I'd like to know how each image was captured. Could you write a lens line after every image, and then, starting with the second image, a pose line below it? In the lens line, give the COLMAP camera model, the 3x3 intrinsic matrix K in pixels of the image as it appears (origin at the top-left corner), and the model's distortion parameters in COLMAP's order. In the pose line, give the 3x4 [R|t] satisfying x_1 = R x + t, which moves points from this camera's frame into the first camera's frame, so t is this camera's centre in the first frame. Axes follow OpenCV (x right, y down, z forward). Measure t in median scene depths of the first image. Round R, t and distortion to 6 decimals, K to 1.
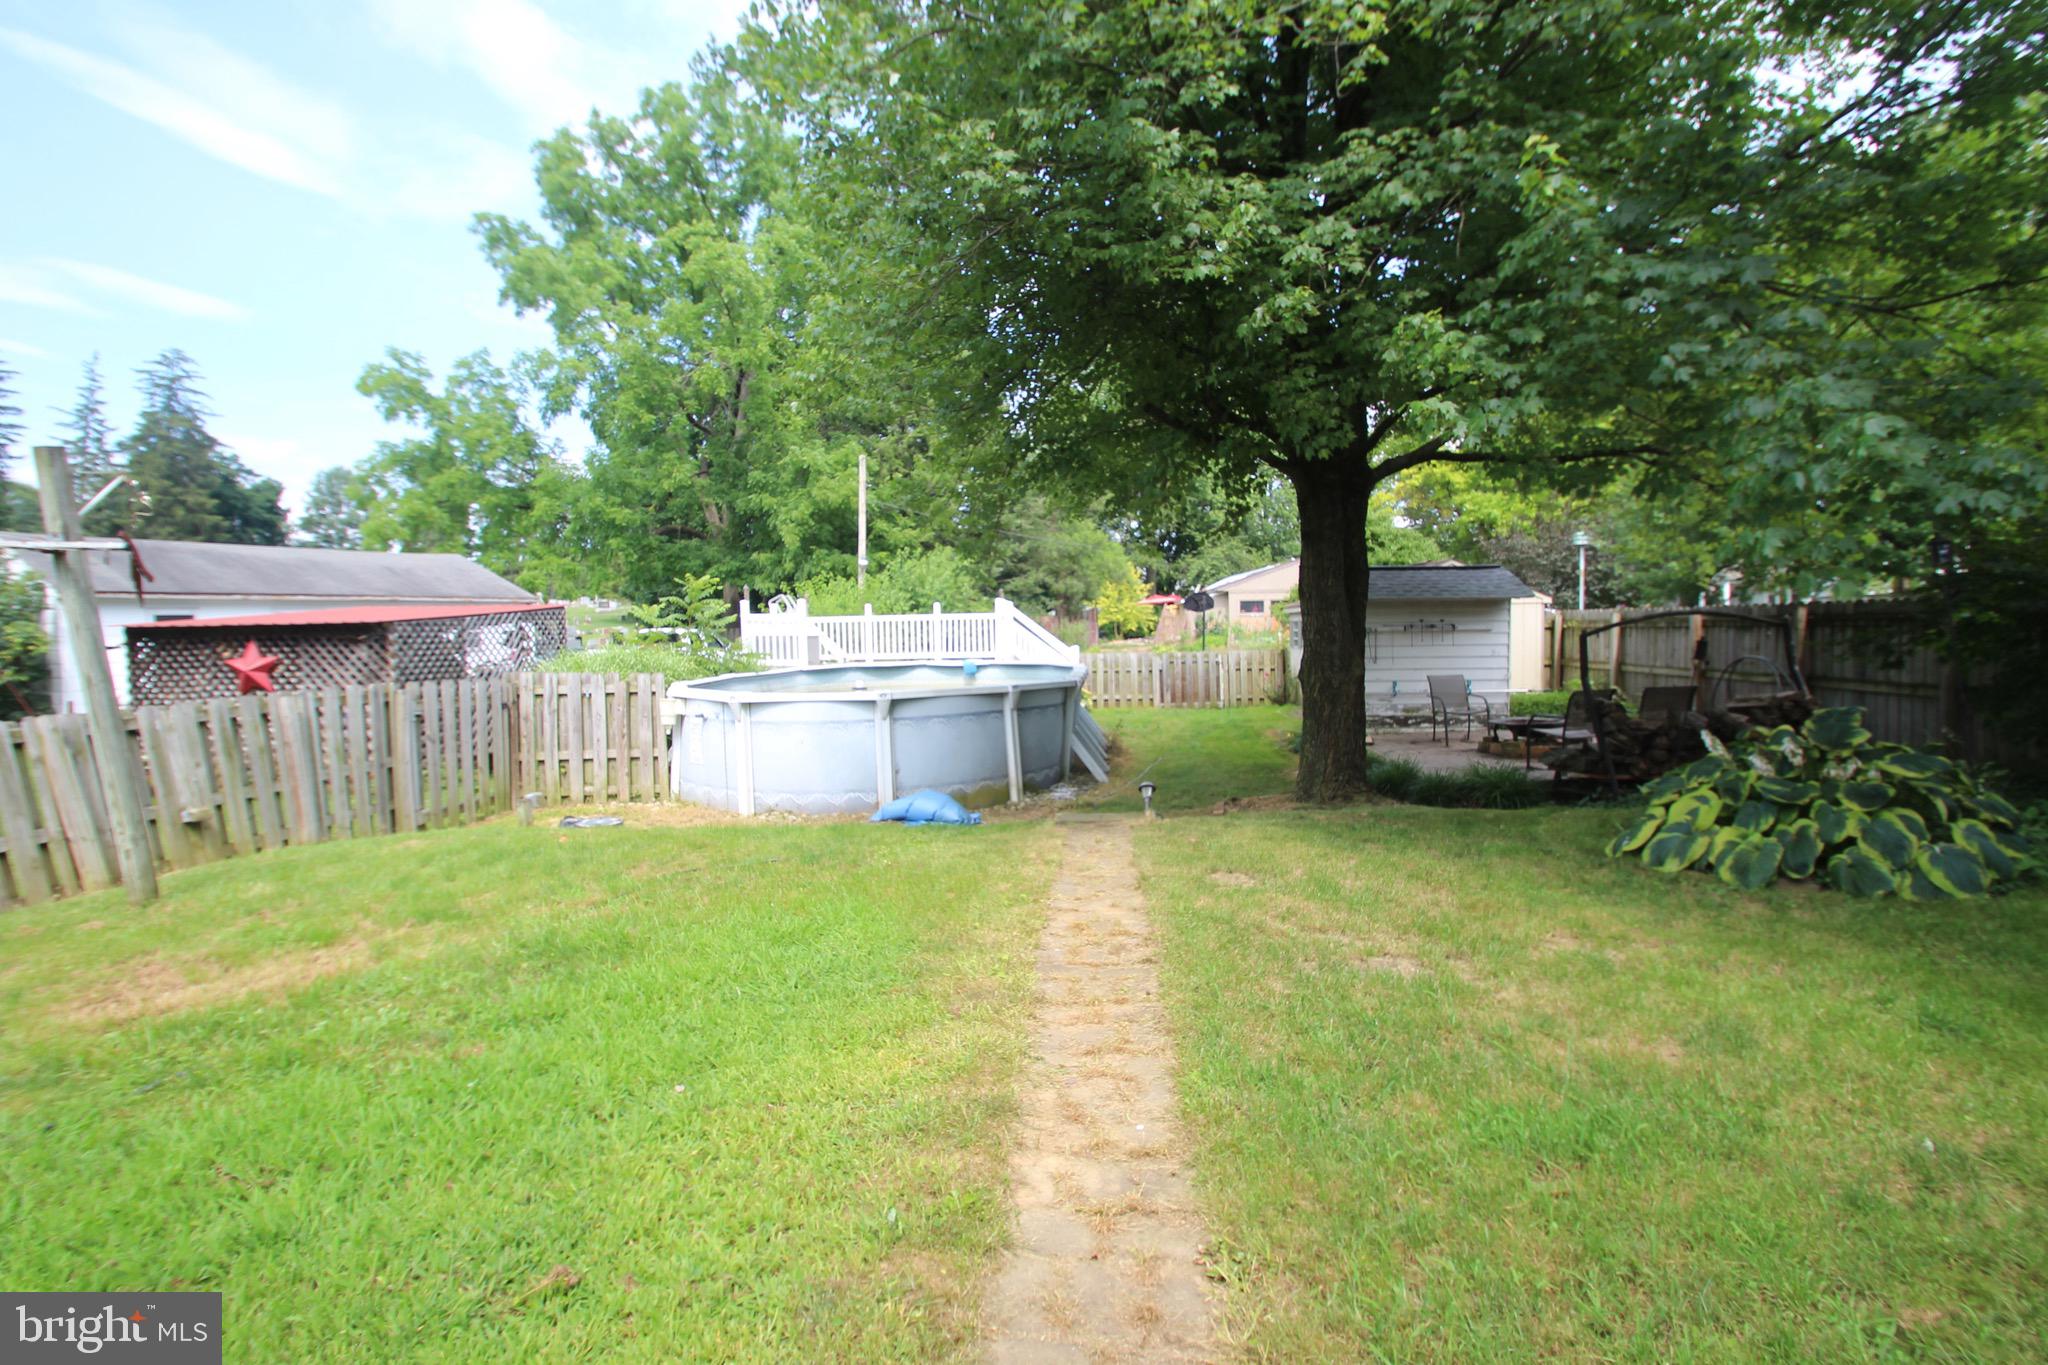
lens RADIAL K [[959.7, 0, 1034.3], [0, 959.7, 679.7], [0, 0, 1]] dist [0.006237, -0.011584]
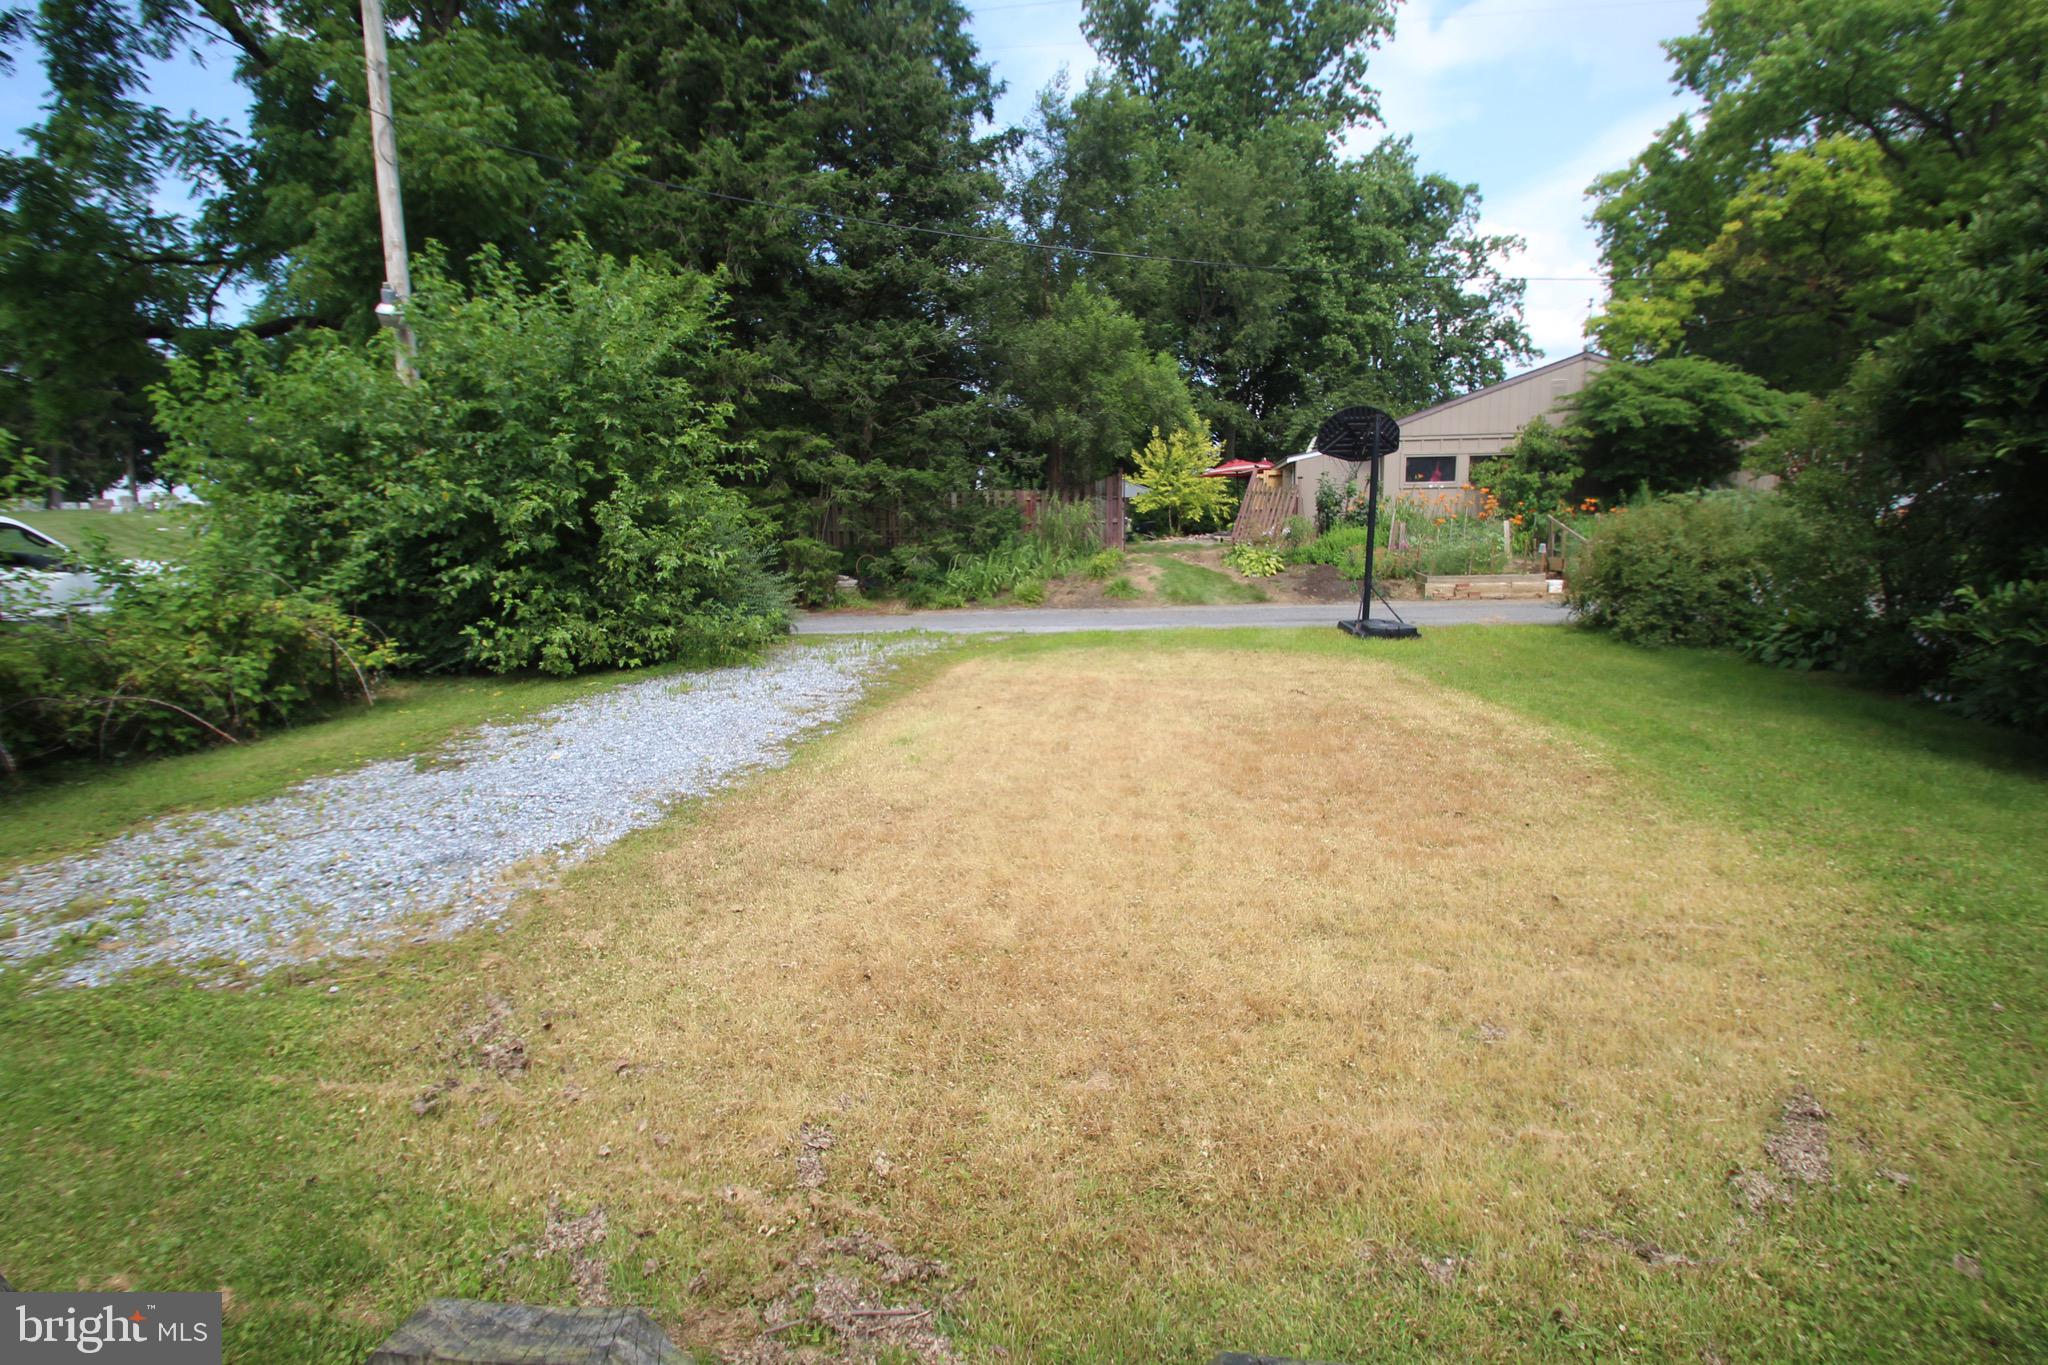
lens RADIAL K [[959.7, 0, 1034.3], [0, 959.7, 679.7], [0, 0, 1]] dist [0.006237, -0.011584]
pose [[0.997750, 0.005814, -0.066790, 0.051097], [0.001292, 0.994380, 0.105864, -0.019210], [0.067030, -0.105712, 0.992135, 0.464767]]
